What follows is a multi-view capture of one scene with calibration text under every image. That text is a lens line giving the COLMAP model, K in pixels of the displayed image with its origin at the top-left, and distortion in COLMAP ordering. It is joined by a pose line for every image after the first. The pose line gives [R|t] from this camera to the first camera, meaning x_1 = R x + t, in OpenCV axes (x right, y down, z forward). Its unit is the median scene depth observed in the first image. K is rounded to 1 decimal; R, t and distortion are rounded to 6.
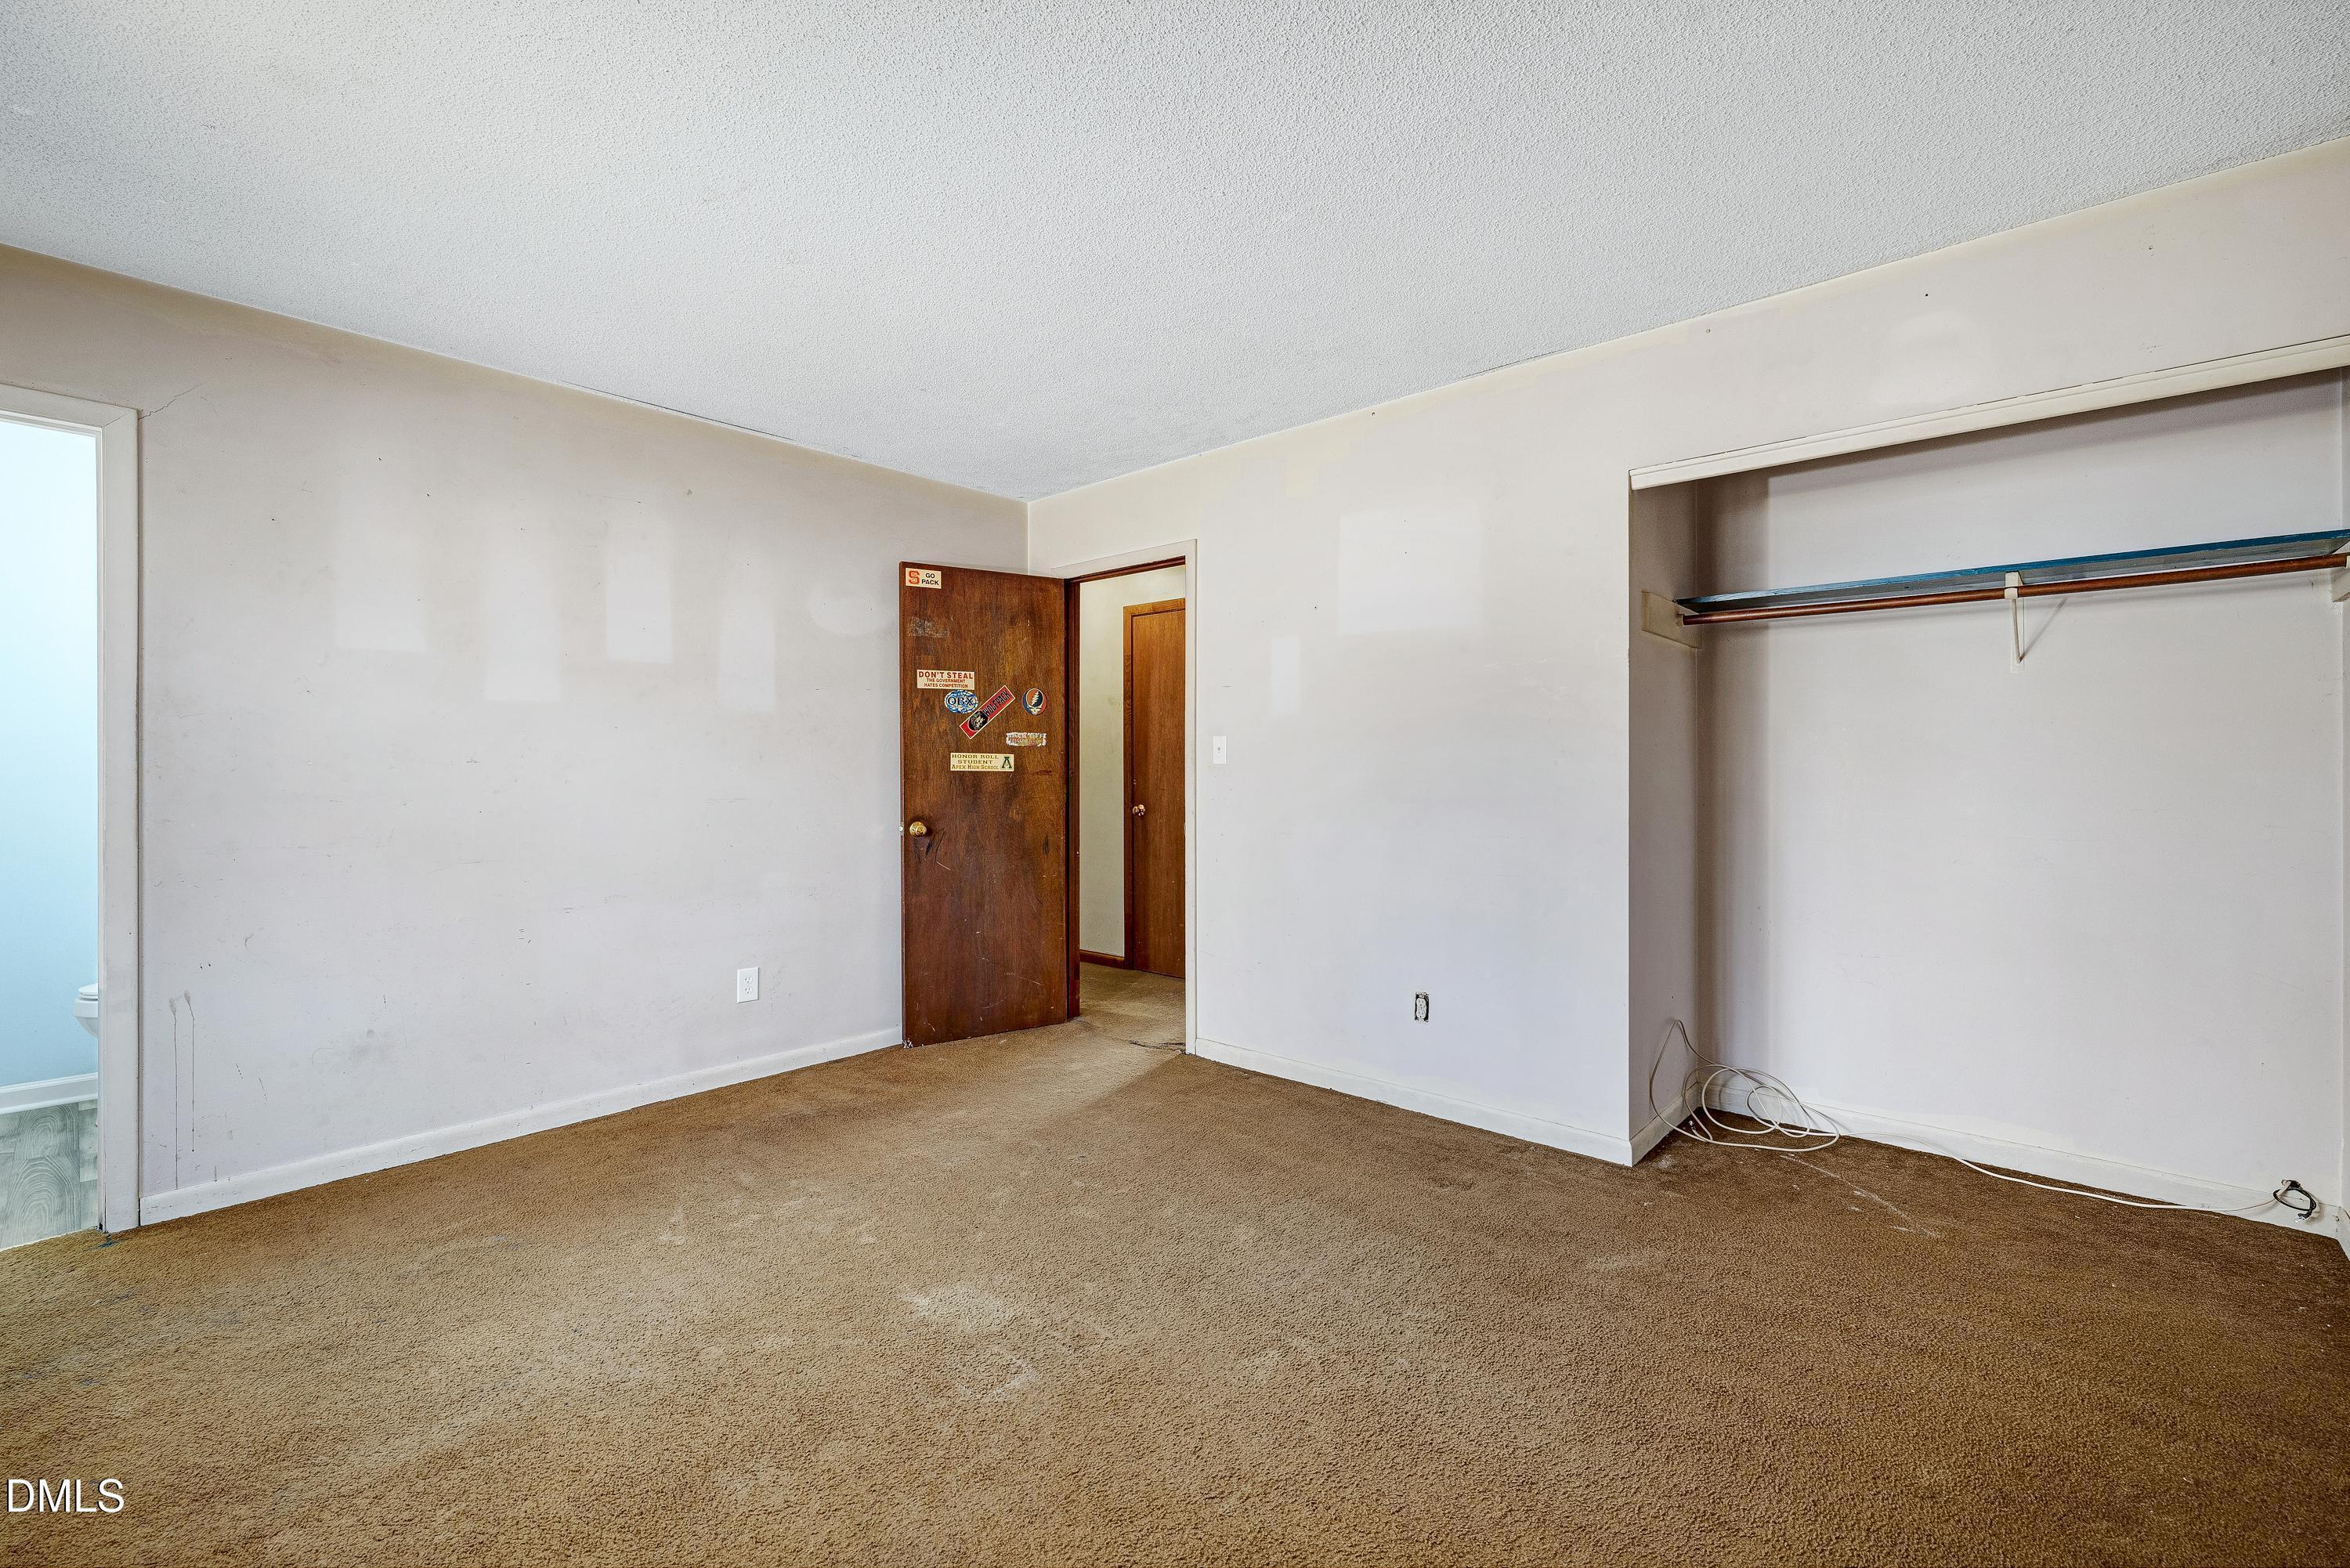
lens RADIAL K [[997.5, 0, 1167.1], [0, 997.5, 772.4], [0, 0, 1]] dist [0.004809, -0.000641]
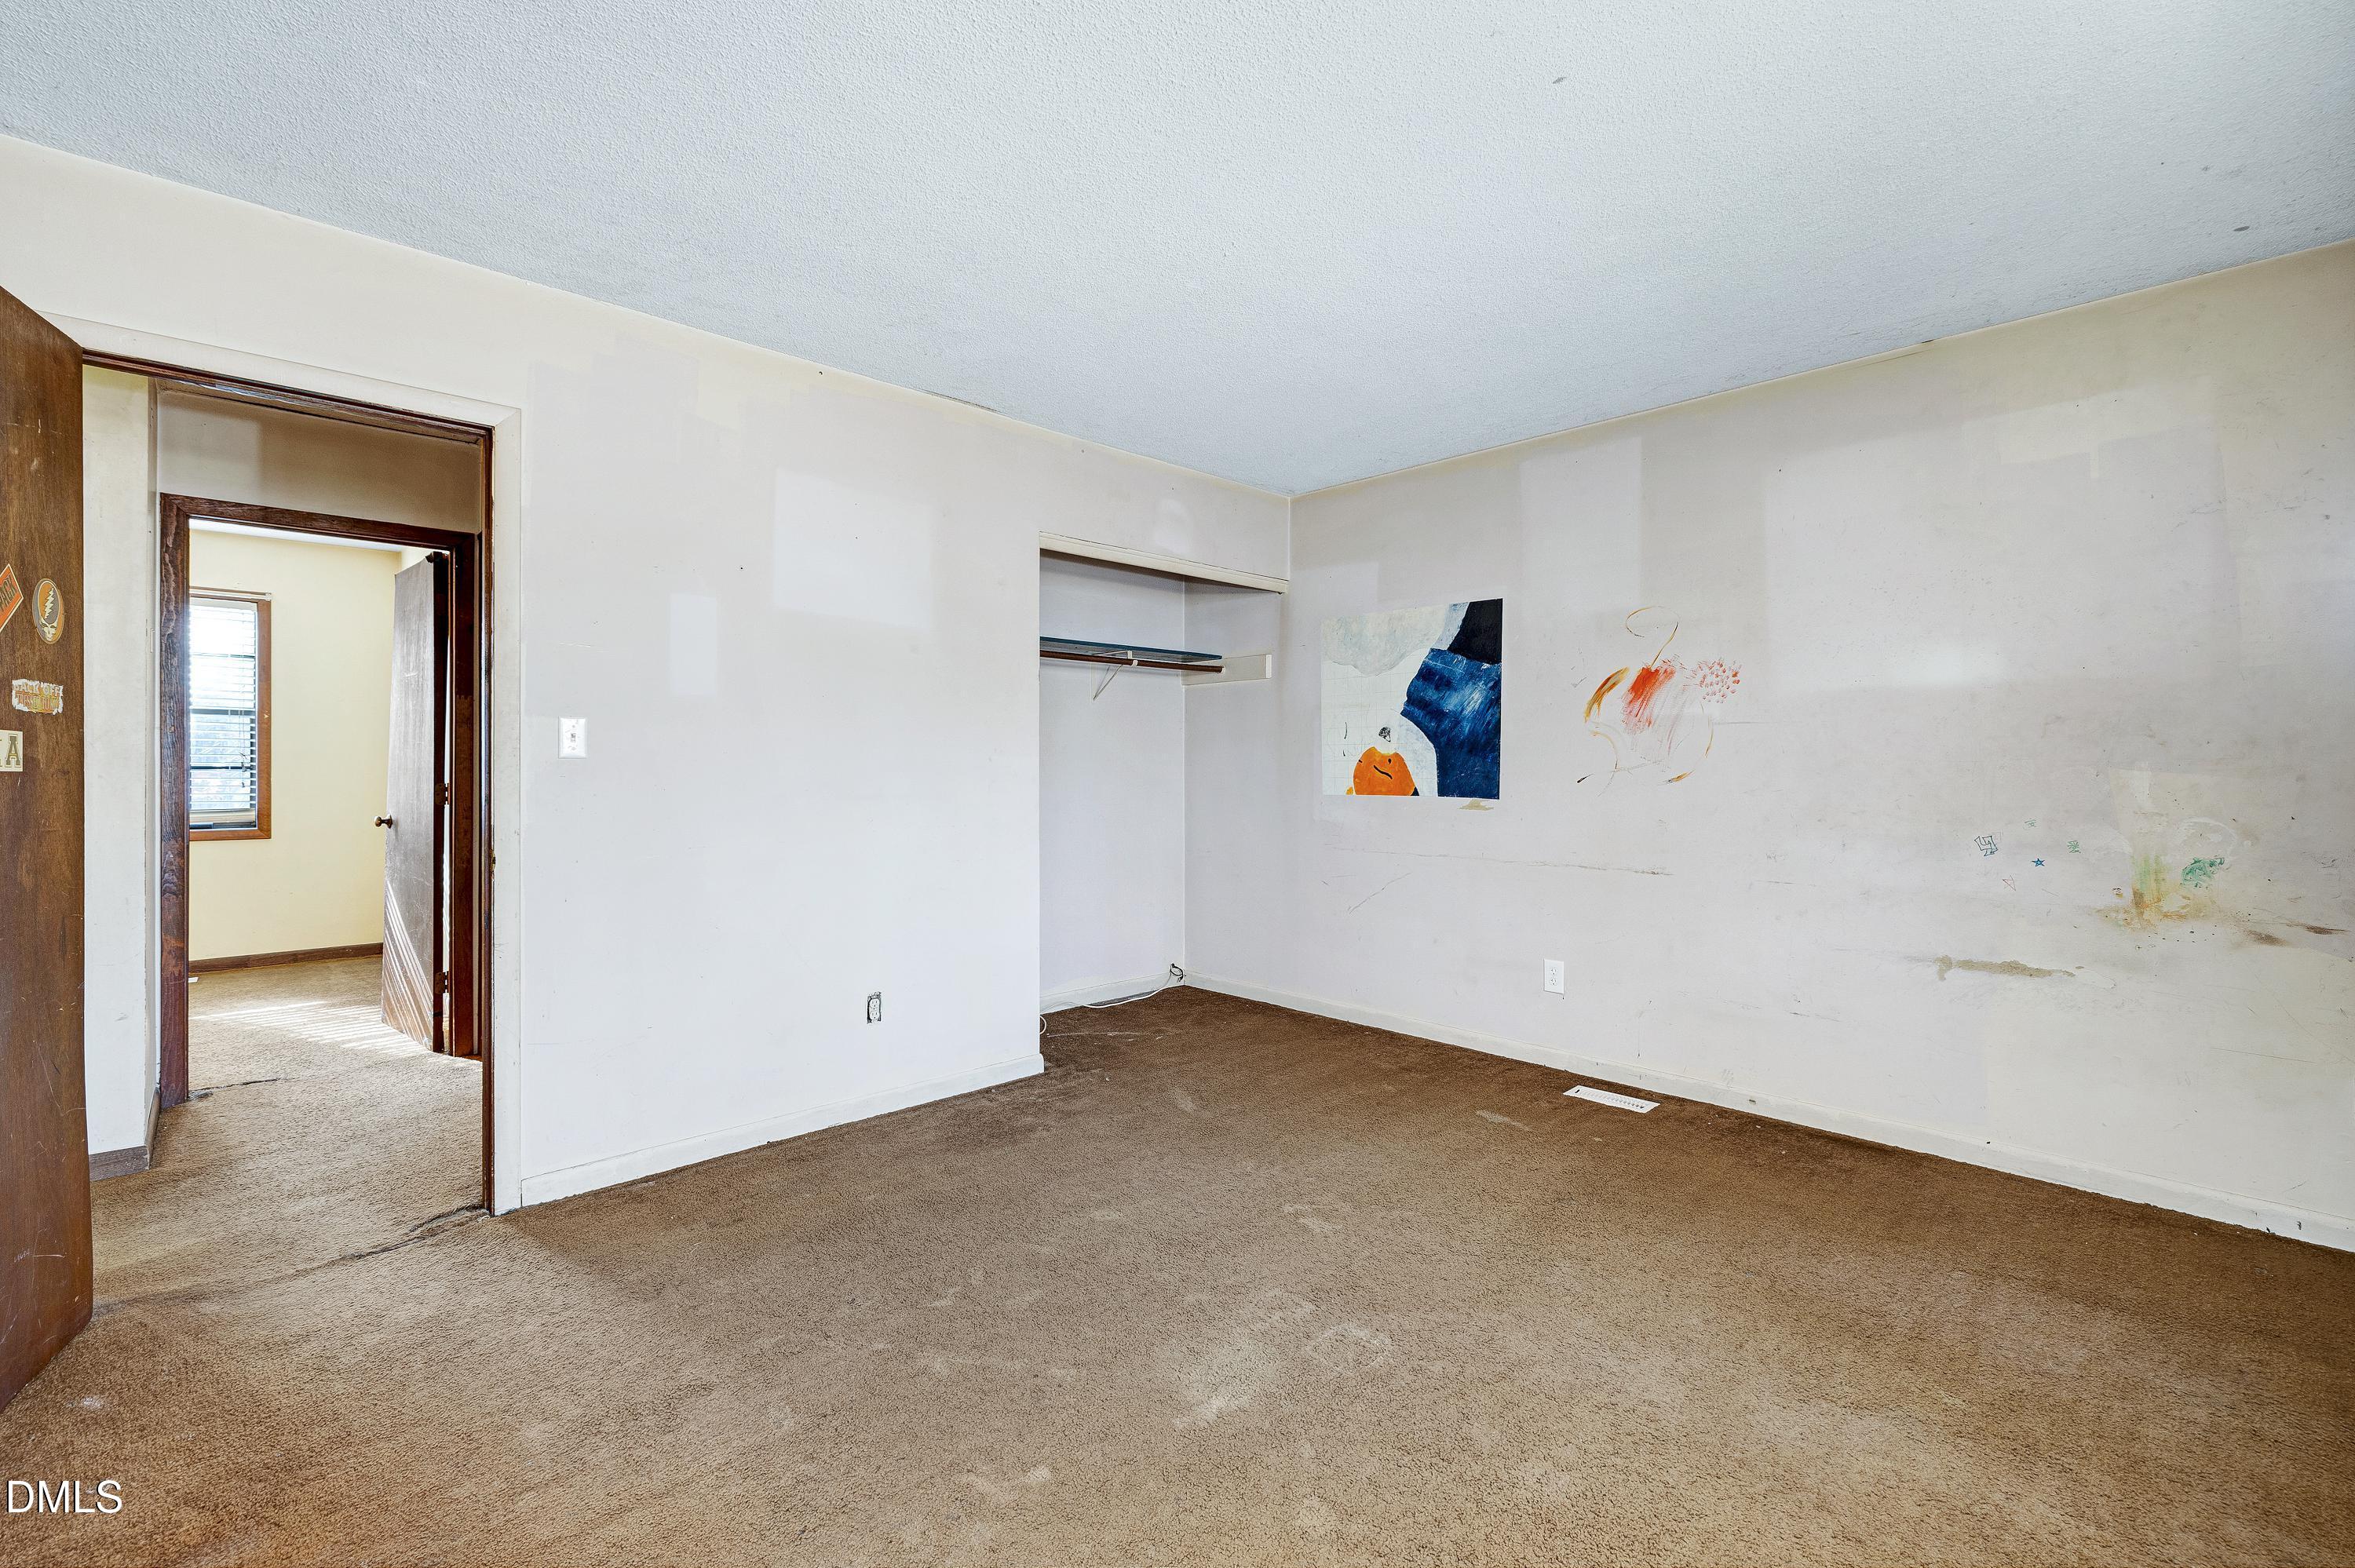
lens RADIAL K [[999.6, 0, 1171.3], [0, 999.6, 773.2], [0, 0, 1]] dist [0.004809, -0.000641]
pose [[0.079396, -0.007697, 0.996813, -0.713963], [0.008002, 0.999943, 0.007084, 0.000559], [-0.996811, 0.007414, 0.079453, 0.645545]]
